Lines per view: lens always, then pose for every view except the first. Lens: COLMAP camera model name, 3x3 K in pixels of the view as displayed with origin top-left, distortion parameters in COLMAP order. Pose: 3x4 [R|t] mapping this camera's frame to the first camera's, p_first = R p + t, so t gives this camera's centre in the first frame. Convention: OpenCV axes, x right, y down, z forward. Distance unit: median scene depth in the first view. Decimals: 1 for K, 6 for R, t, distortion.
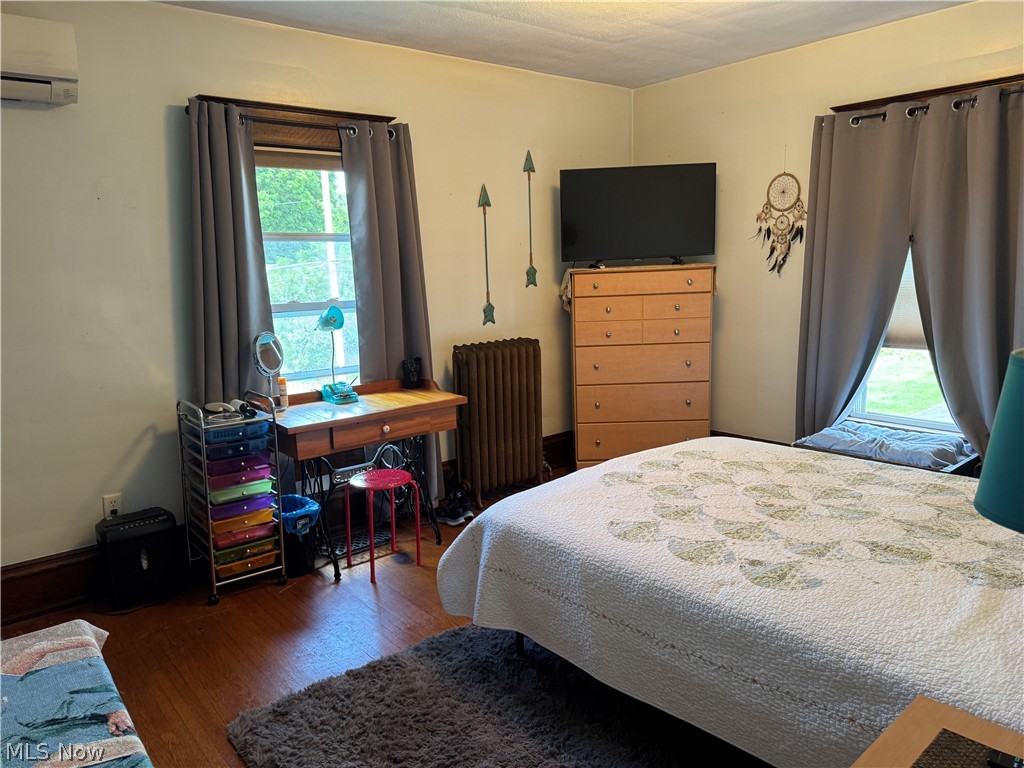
lens RADIAL K [[699.3, 0, 512.0], [0, 699.3, 384.0], [0, 0, 1]] dist [0.069307, -0.118776]
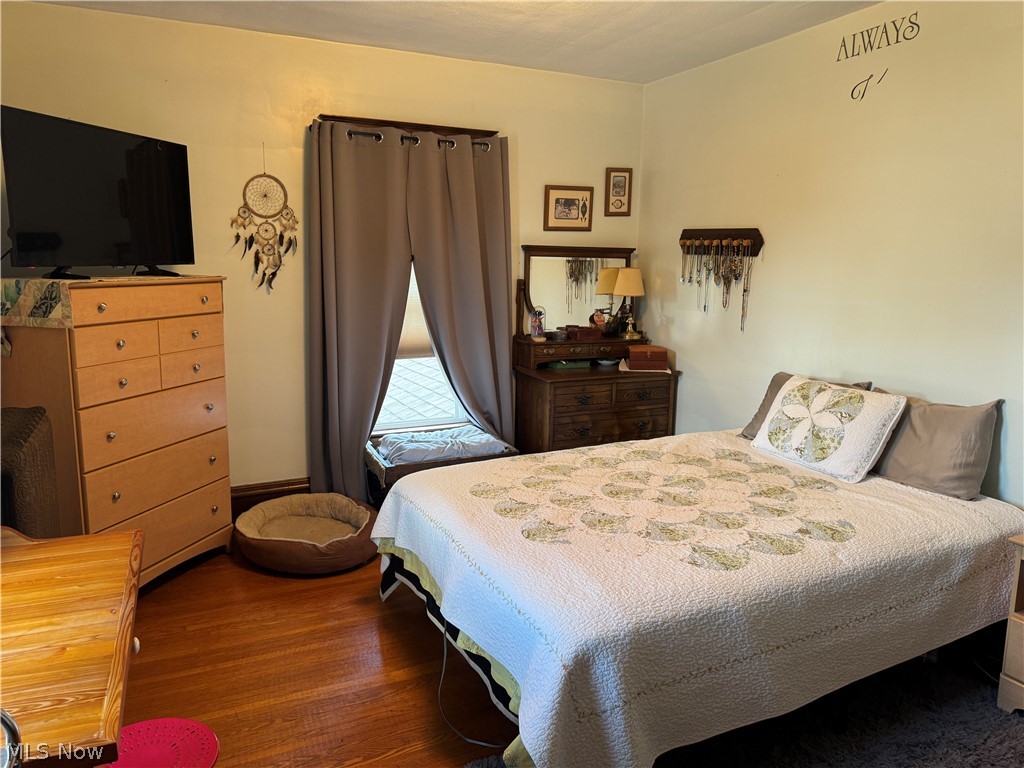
lens RADIAL K [[699.3, 0, 512.0], [0, 699.3, 384.0], [0, 0, 1]] dist [0.069307, -0.118776]
pose [[0.274104, -0.129897, 0.952887, -0.400201], [0.150290, 0.984448, 0.090968, -0.077671], [-0.949884, 0.118275, 0.289363, 0.492874]]
